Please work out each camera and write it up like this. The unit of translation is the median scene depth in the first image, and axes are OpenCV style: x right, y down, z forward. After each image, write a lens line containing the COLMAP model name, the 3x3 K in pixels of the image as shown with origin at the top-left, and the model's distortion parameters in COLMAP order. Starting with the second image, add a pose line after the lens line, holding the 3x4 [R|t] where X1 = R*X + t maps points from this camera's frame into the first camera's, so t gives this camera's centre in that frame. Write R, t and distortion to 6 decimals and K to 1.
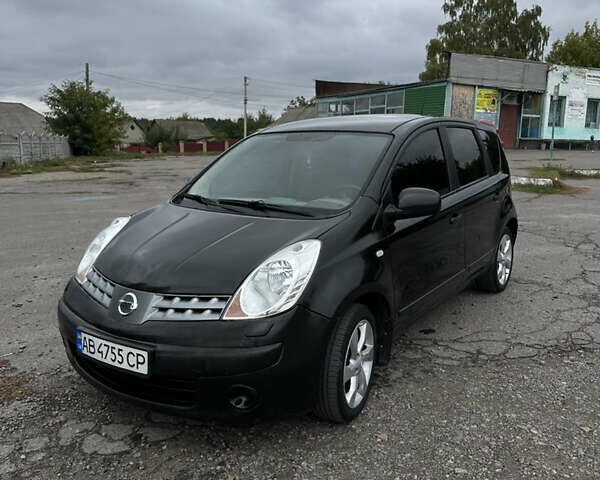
lens RADIAL K [[575.4, 0, 300.0], [0, 575.4, 240.0], [0, 0, 1]] dist [0.127320, -0.250279]
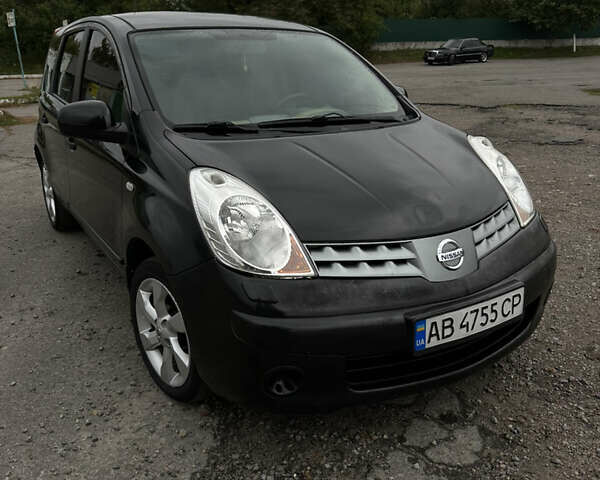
lens RADIAL K [[575.4, 0, 300.0], [0, 575.4, 240.0], [0, 0, 1]] dist [0.127320, -0.250279]
pose [[0.381435, -0.281397, 0.880524, -0.731377], [0.184595, 0.956542, 0.225726, -0.078561], [-0.905777, 0.076441, 0.416803, 0.624852]]
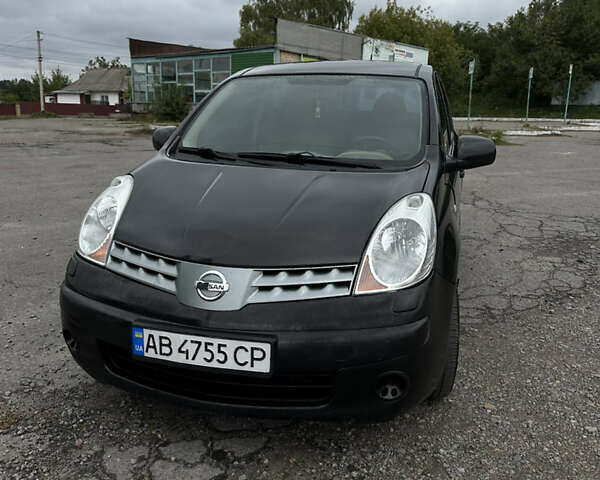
lens RADIAL K [[575.4, 0, 300.0], [0, 575.4, 240.0], [0, 0, 1]] dist [0.127320, -0.250279]
pose [[0.942048, -0.056024, 0.330767, -0.313779], [0.039339, 0.997603, 0.056931, 0.008665], [-0.333163, -0.040620, 0.941994, 0.180588]]
